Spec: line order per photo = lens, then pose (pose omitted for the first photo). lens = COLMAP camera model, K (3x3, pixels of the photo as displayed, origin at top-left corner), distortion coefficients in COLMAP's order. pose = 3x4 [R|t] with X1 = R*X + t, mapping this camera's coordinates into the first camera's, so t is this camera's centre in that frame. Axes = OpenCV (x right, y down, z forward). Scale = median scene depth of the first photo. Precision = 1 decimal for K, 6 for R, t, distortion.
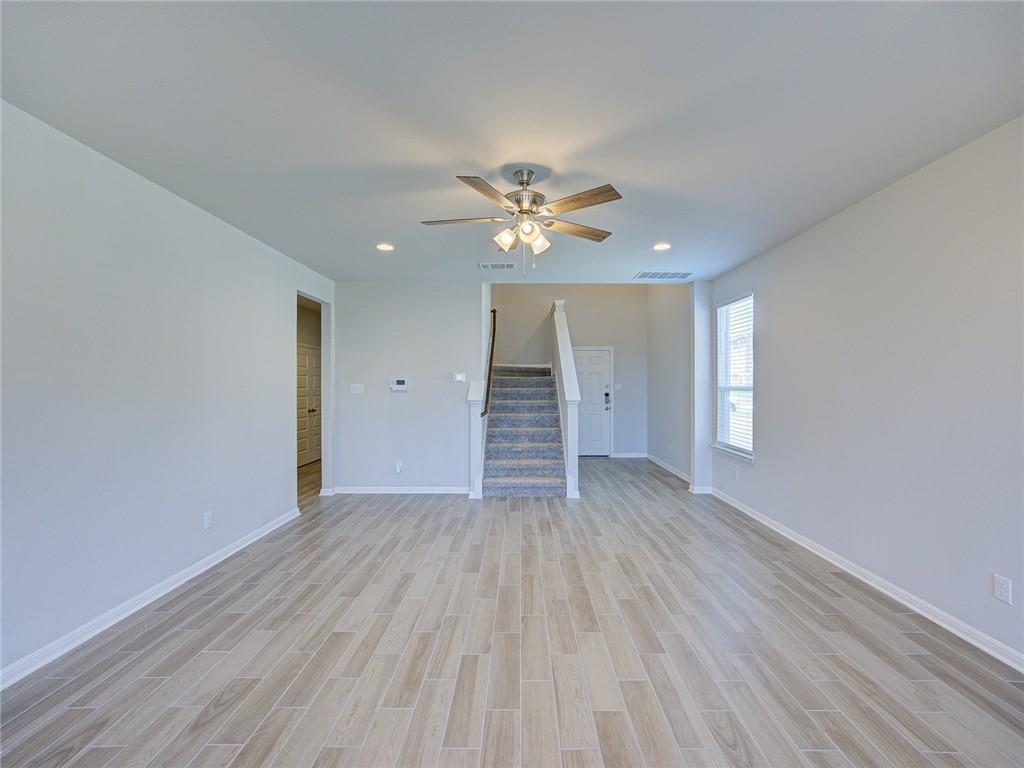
lens RADIAL K [[446.9, 0, 511.7], [0, 446.9, 380.1], [0, 0, 1]] dist [-0.030508, 0.011544]
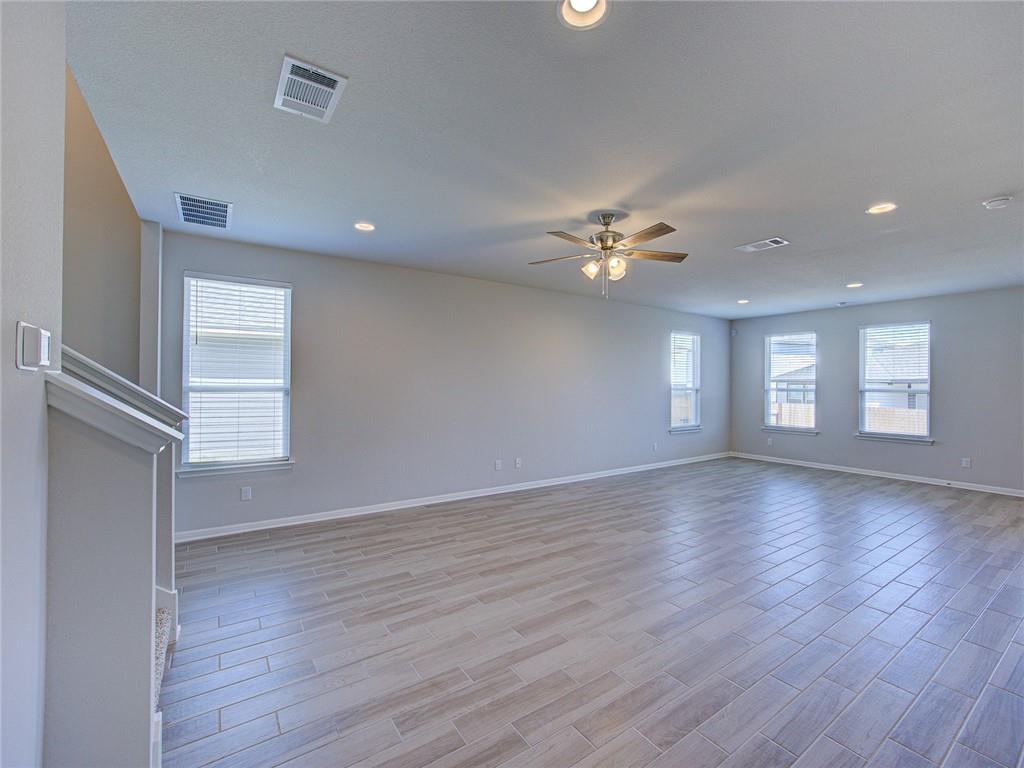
lens RADIAL K [[446.9, 0, 527.6], [0, 446.9, 378.8], [0, 0, 1]] dist [-0.030508, 0.011544]
pose [[-0.598622, 0.009368, 0.800977, -0.614061], [-0.013081, 0.999684, -0.021468, 0.015072], [-0.800925, -0.023329, -0.598310, 1.403853]]
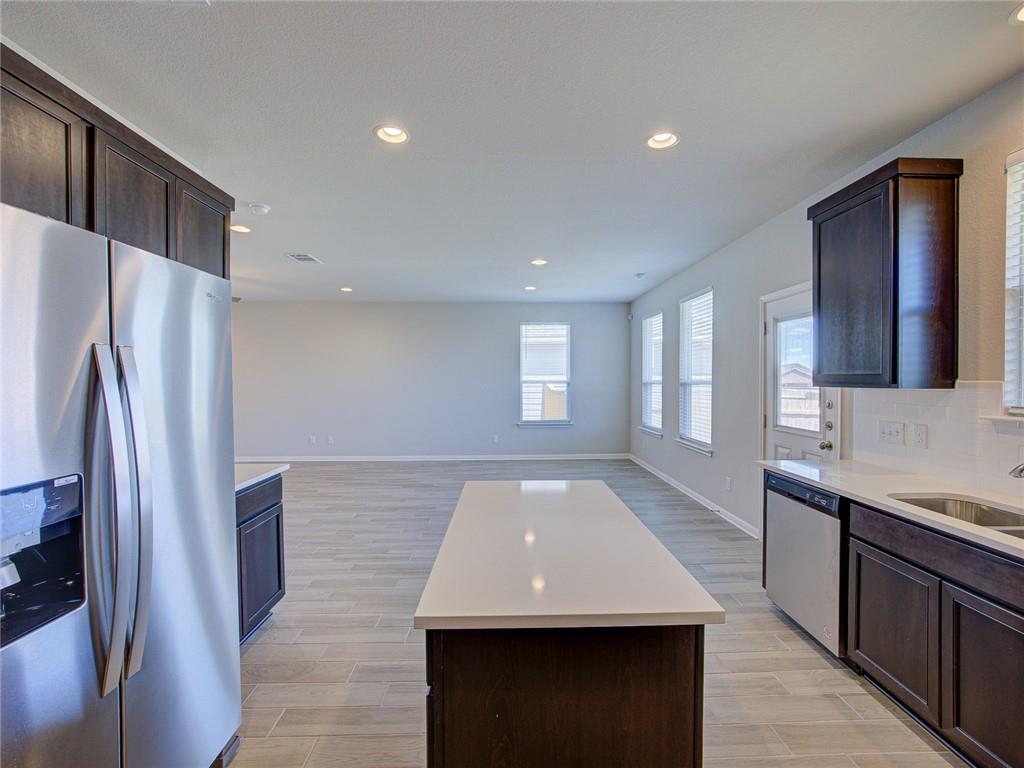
lens RADIAL K [[439.9, 0, 516.5], [0, 439.9, 384.8], [0, 0, 1]] dist [-0.009691, 0.000395]
pose [[-0.055165, -0.009709, 0.998430, -1.375706], [-0.003186, 0.999949, 0.009548, 0.001969], [-0.998472, -0.002654, -0.055193, -0.247401]]
